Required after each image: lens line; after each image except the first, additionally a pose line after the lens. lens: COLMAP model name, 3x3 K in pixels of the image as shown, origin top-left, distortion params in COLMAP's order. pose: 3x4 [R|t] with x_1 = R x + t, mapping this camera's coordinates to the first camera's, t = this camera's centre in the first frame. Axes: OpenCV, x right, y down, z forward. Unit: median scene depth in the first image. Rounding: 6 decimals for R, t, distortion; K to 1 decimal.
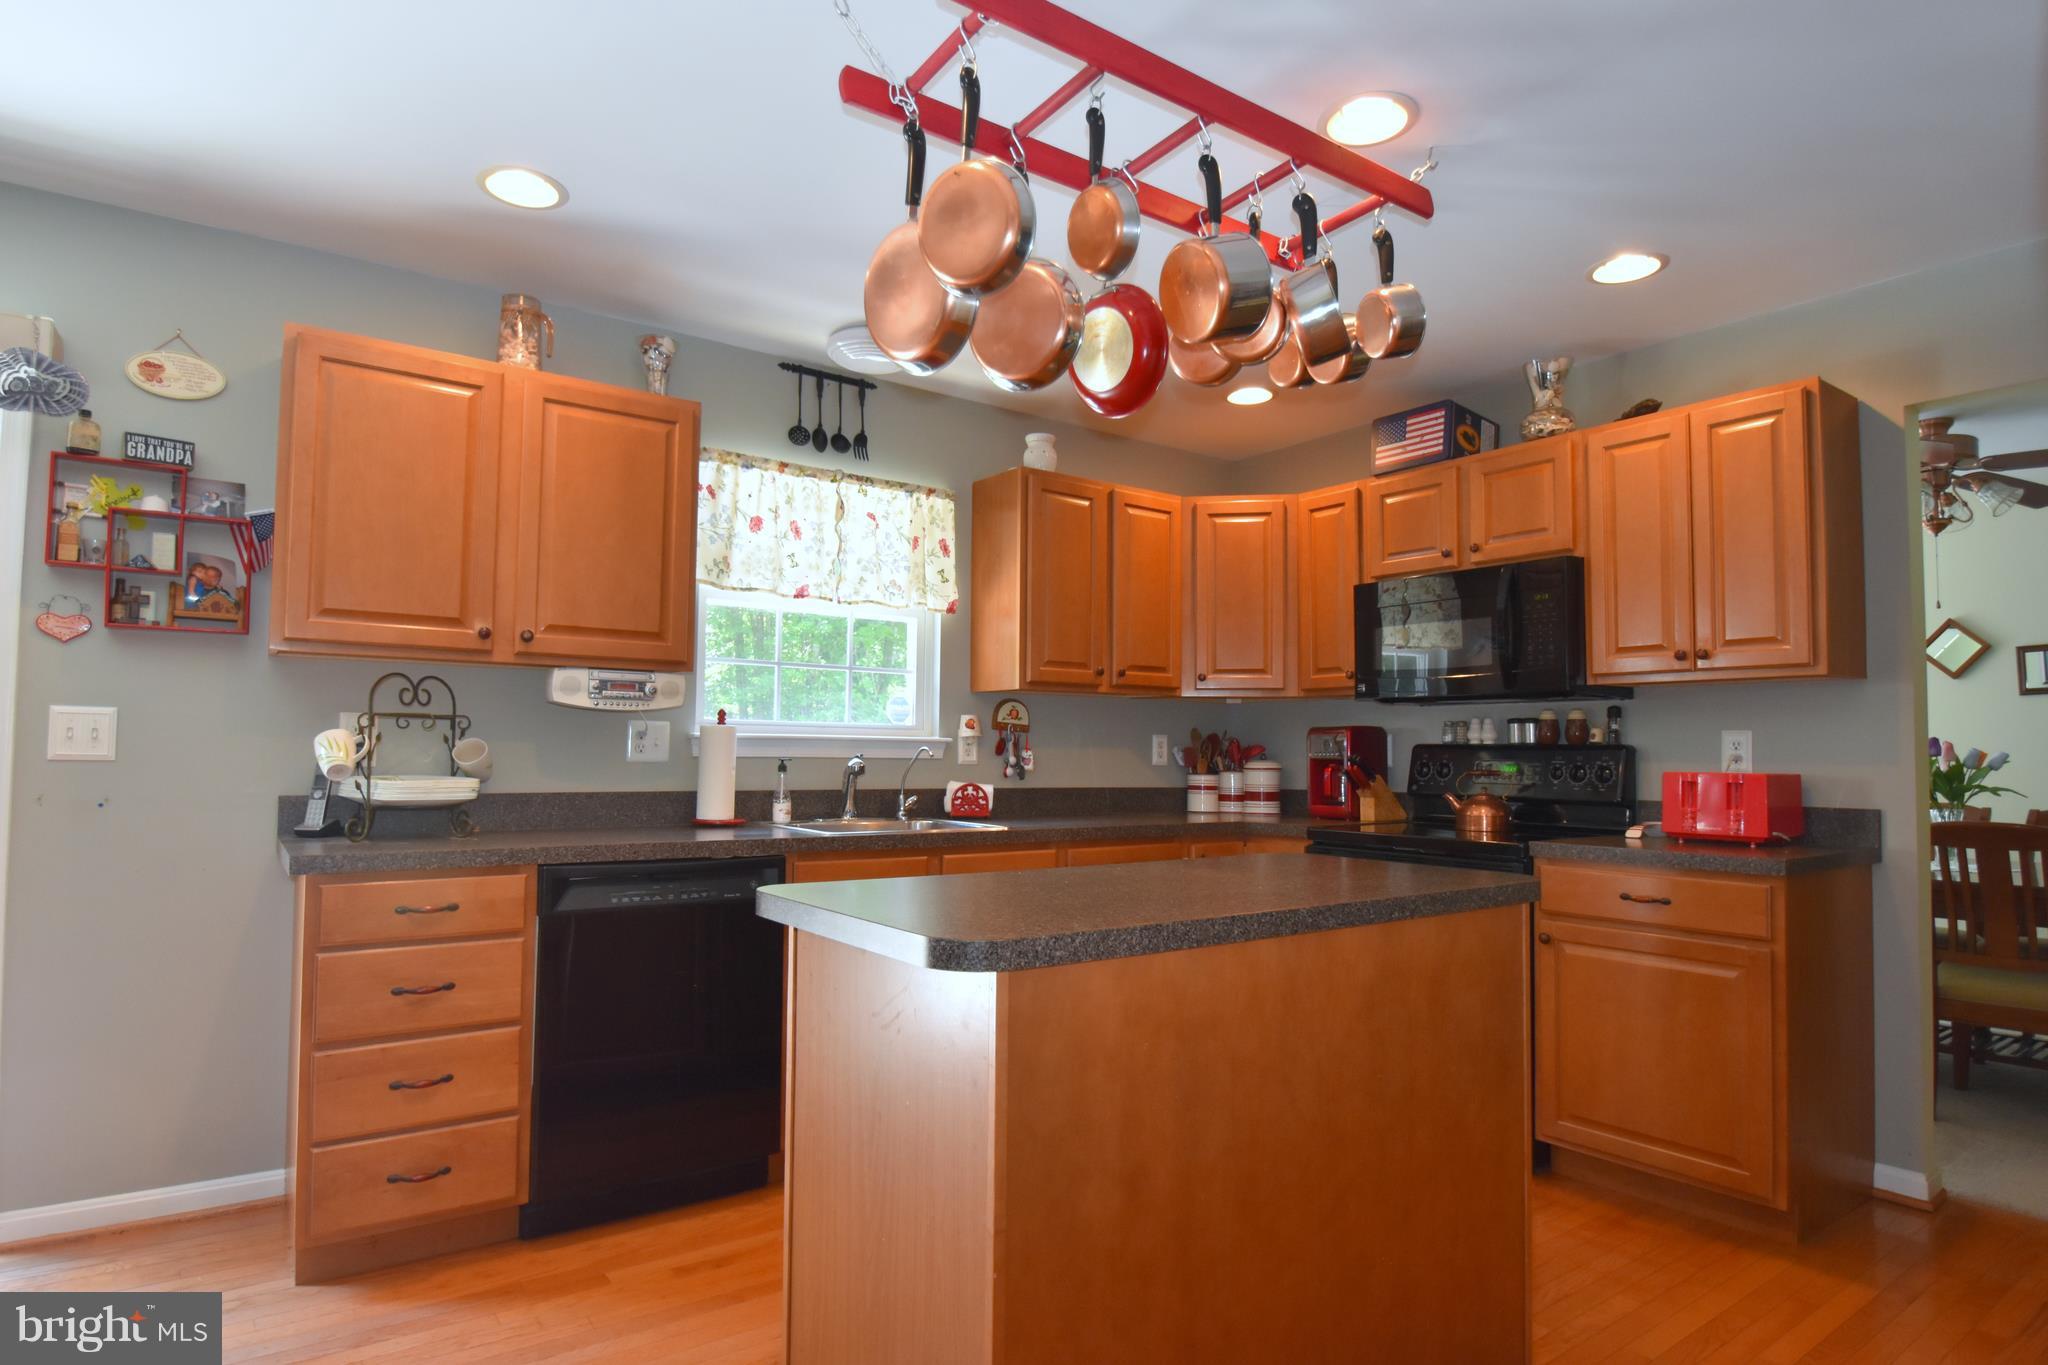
lens RADIAL K [[1067.5, 0, 1029.4], [0, 1067.5, 704.4], [0, 0, 1]] dist [-0.035892, -0.000781]
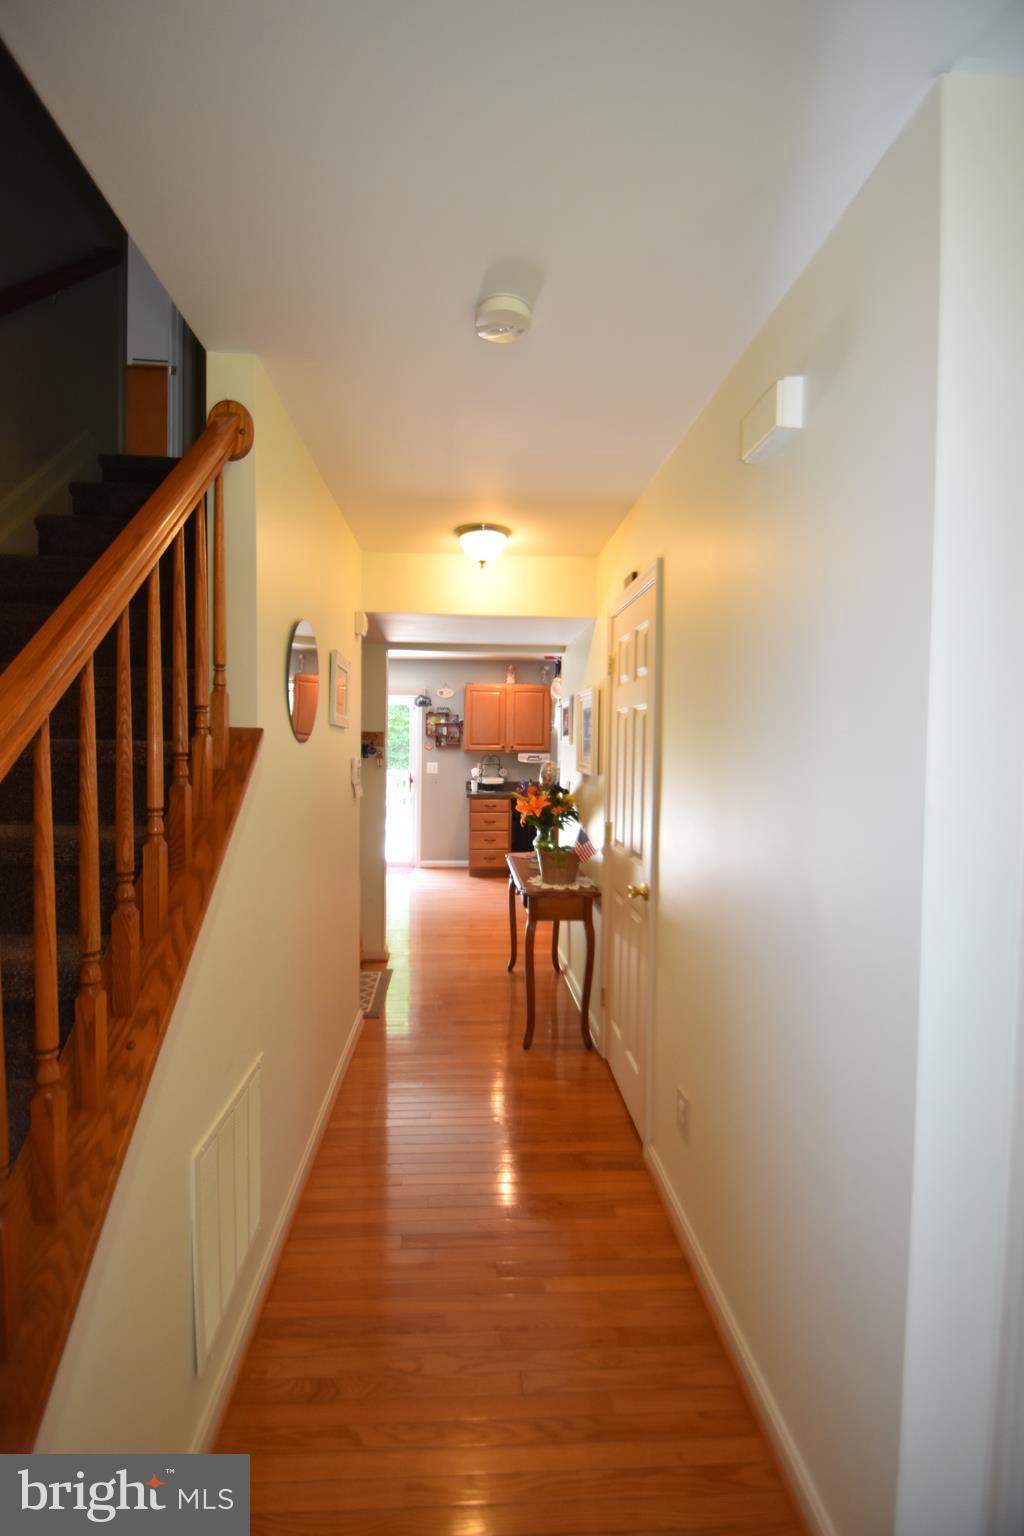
lens RADIAL K [[634.2, 0, 512.0], [0, 634.2, 768.0], [0, 0, 1]] dist [-0.000653, -0.000126]
pose [[0.849463, 0.016623, -0.527387, 0.997715], [0.017439, 0.998073, 0.059548, -0.144577], [0.527360, -0.059781, 0.847536, -1.353056]]
